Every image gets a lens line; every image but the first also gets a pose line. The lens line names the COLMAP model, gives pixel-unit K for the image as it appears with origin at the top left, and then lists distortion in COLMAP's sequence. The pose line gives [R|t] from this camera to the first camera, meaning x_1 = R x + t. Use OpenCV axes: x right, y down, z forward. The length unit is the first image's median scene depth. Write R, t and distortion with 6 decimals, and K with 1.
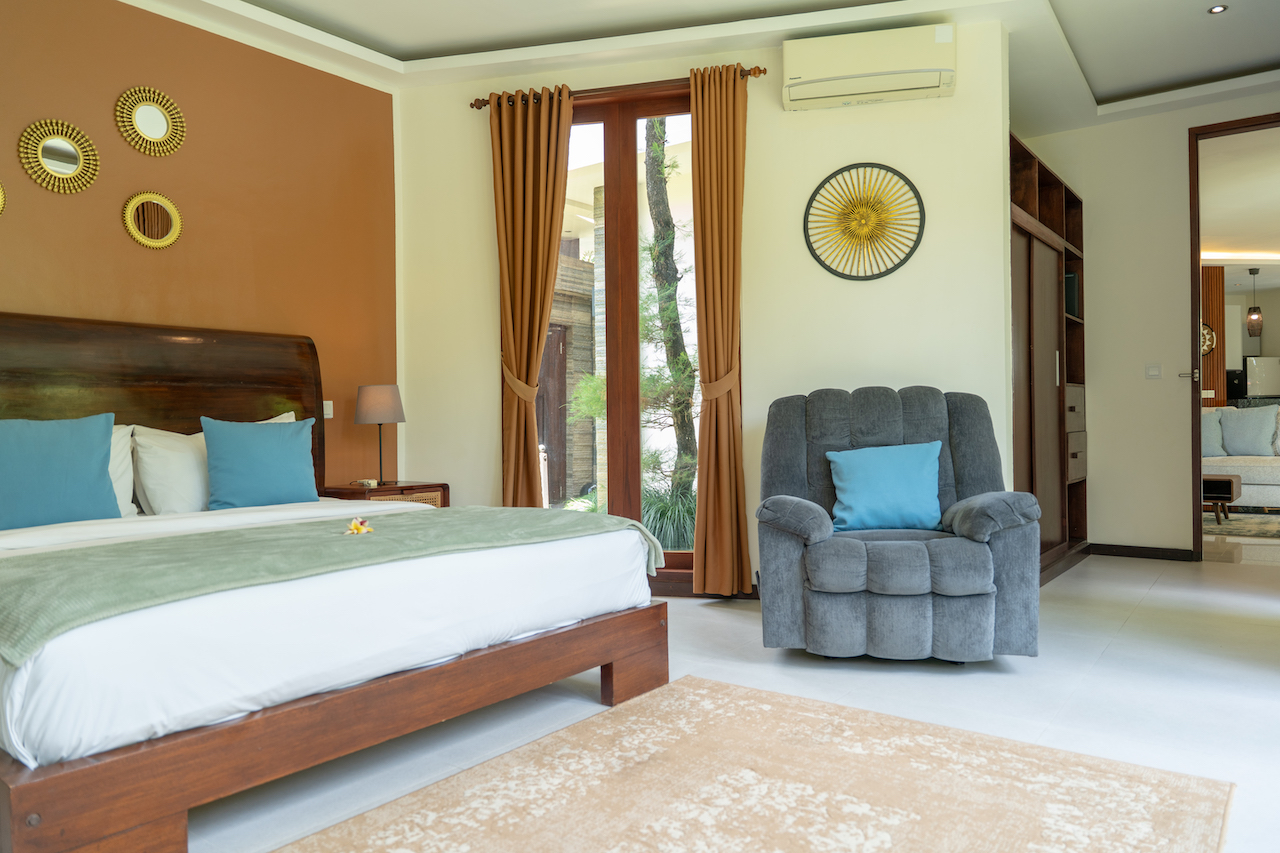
lens RADIAL K [[870.5, 0, 637.2], [0, 870.5, 430.6], [0, 0, 1]] dist [0.012904, -0.029806]
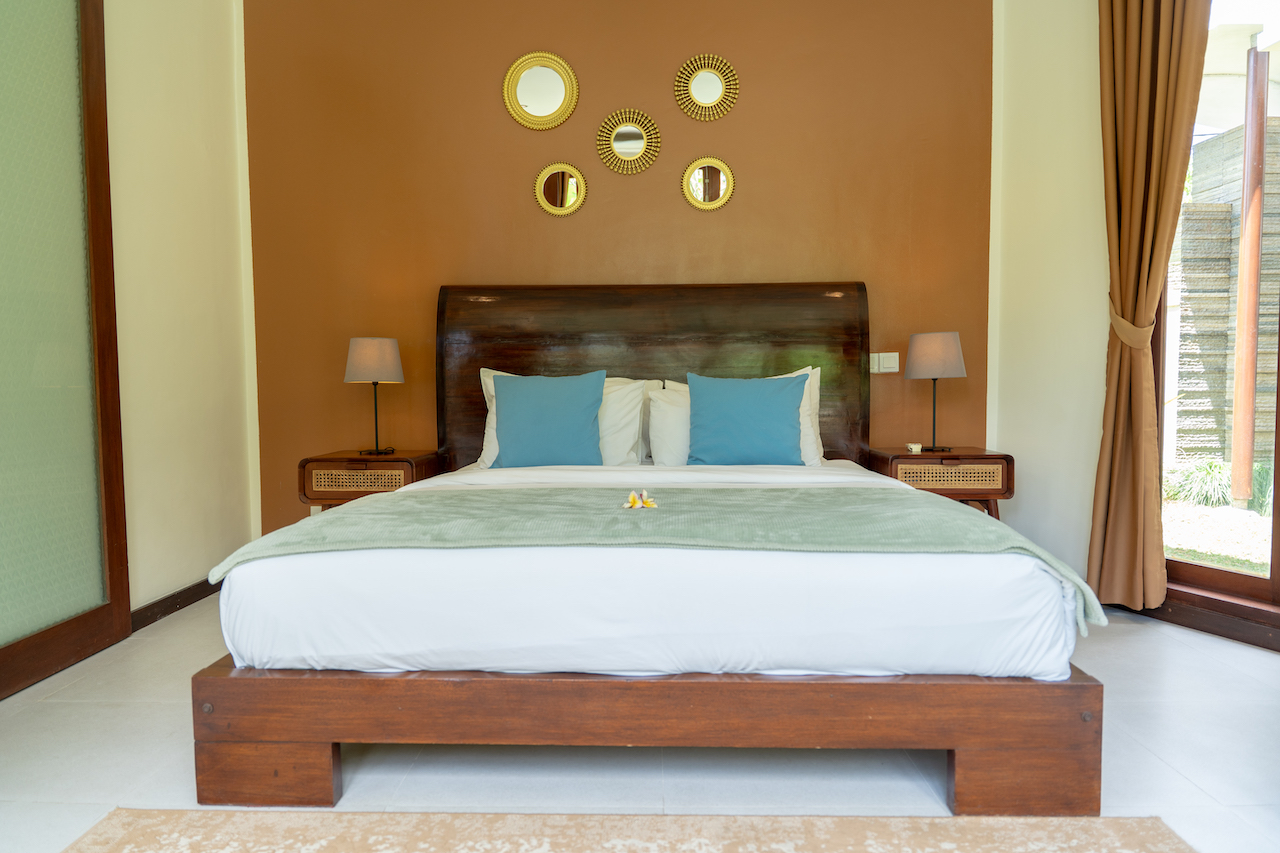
lens RADIAL K [[870.5, 0, 634.3], [0, 870.5, 423.0], [0, 0, 1]] dist [0.012904, -0.029806]
pose [[0.583383, 0.048280, -0.810761, 0.399572], [-0.006872, 0.998489, 0.054514, -0.016846], [0.812168, -0.026231, 0.582833, 0.484960]]
